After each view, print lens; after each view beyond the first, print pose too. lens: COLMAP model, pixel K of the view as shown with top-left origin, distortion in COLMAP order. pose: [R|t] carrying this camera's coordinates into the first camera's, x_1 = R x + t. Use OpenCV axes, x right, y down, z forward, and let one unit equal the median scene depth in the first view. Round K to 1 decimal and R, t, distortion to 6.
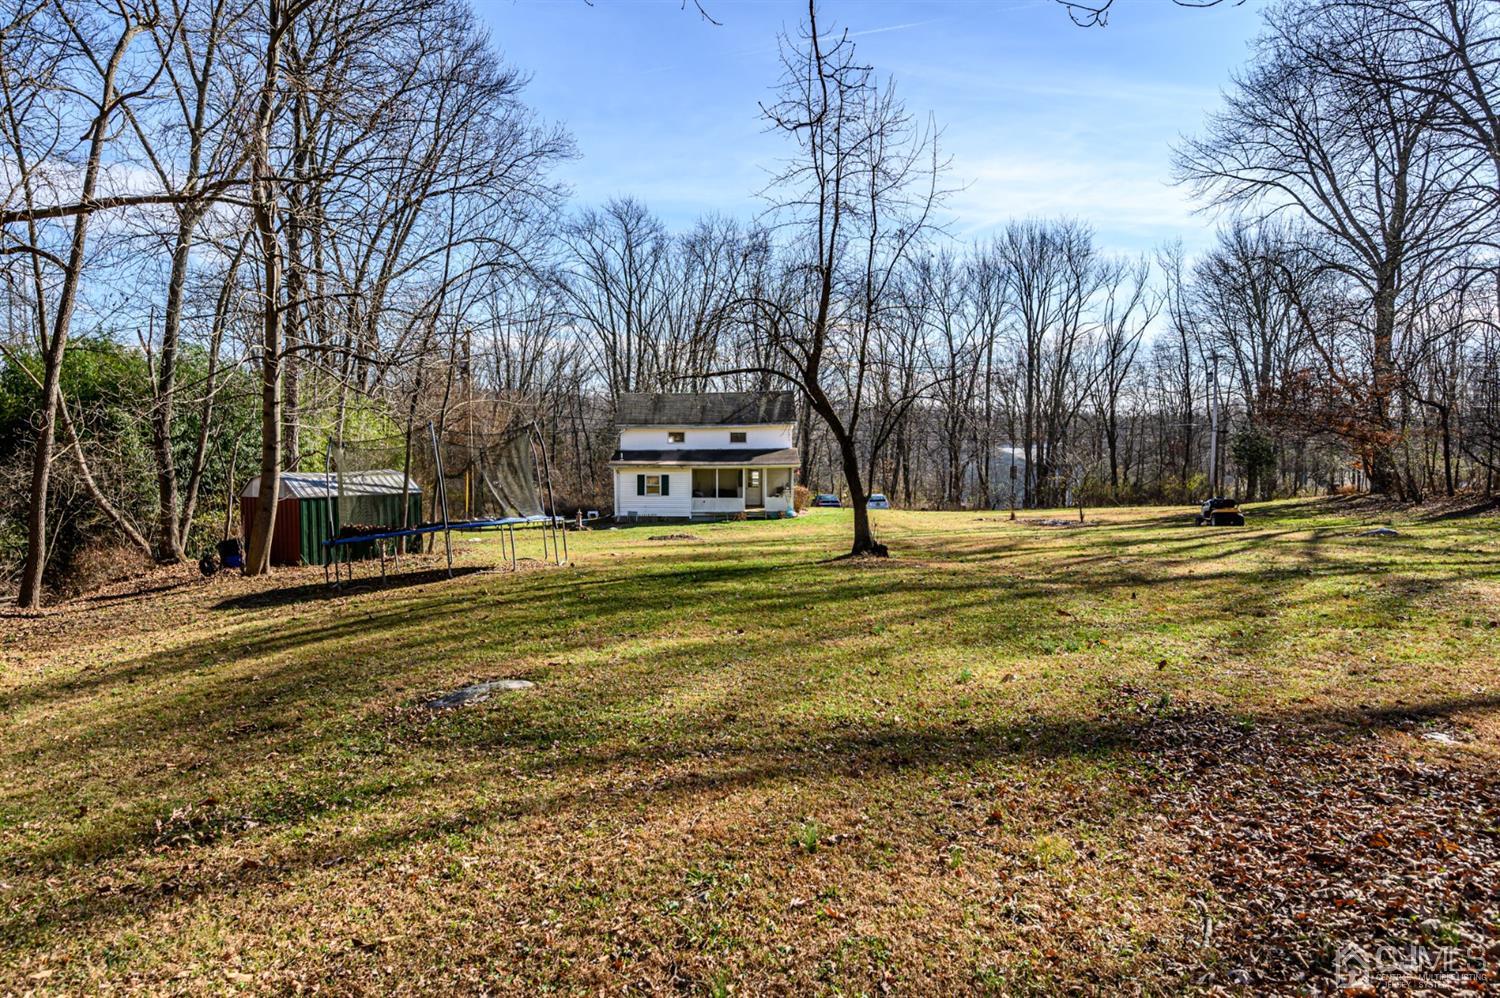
lens RADIAL K [[994.7, 0, 750.0], [0, 994.7, 499.0], [0, 0, 1]] dist [-0.001801, 0.001581]
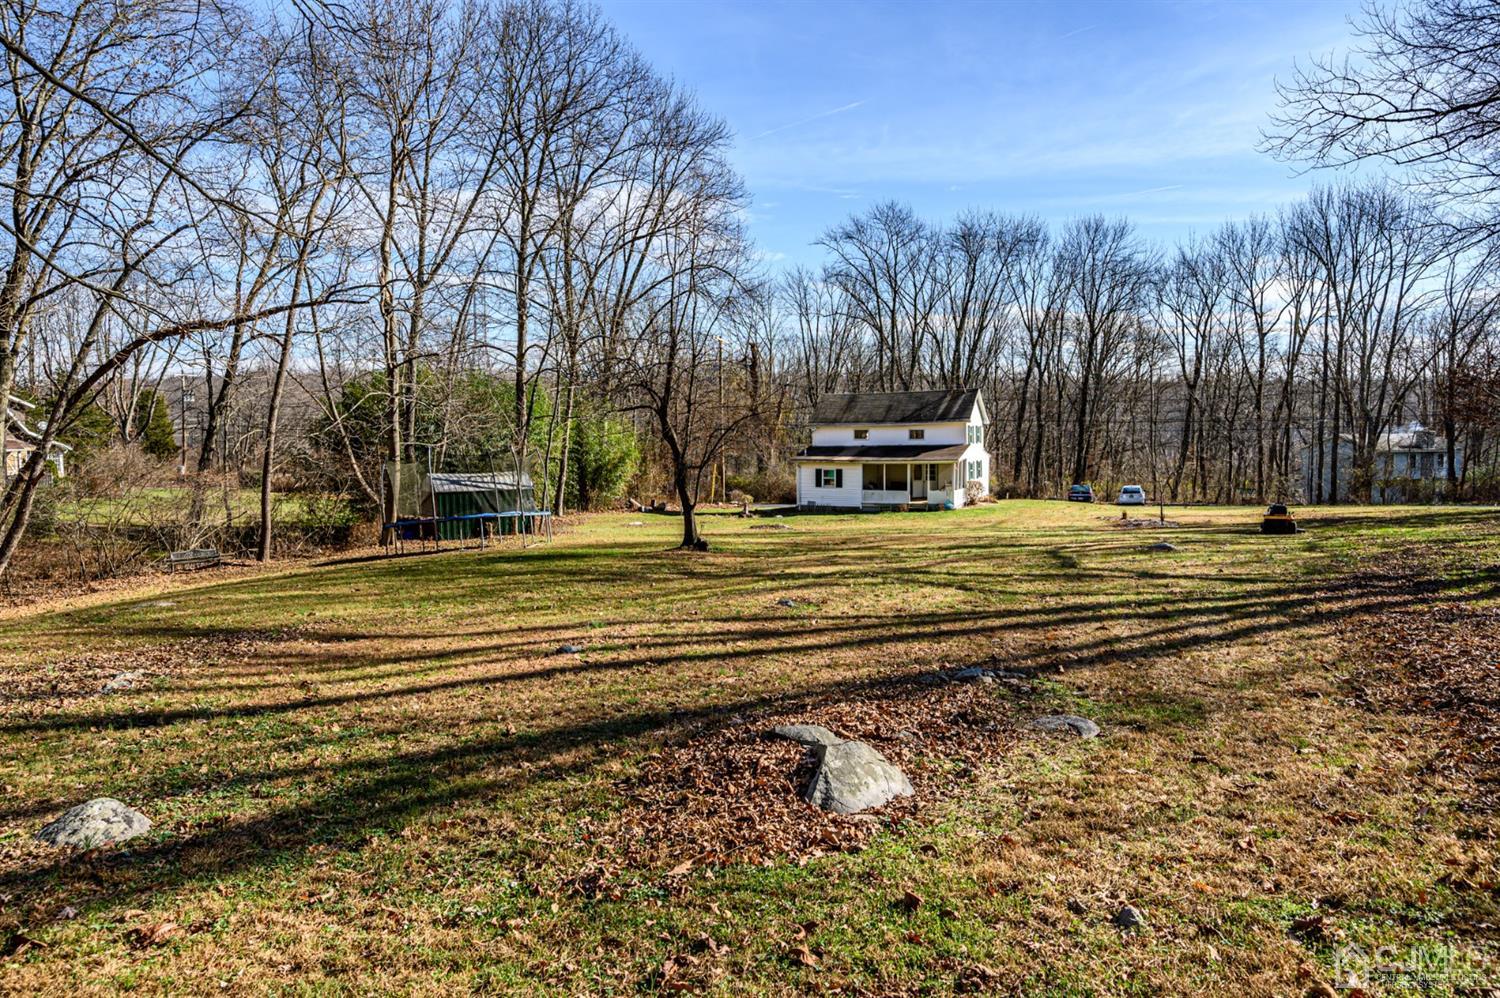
lens RADIAL K [[994.7, 0, 750.0], [0, 994.7, 499.0], [0, 0, 1]] dist [-0.001801, 0.001581]
pose [[0.924760, 0.021249, -0.379958, 0.246955], [-0.013387, 0.999638, 0.023323, -0.015340], [0.380316, -0.016482, 0.924710, -0.071231]]
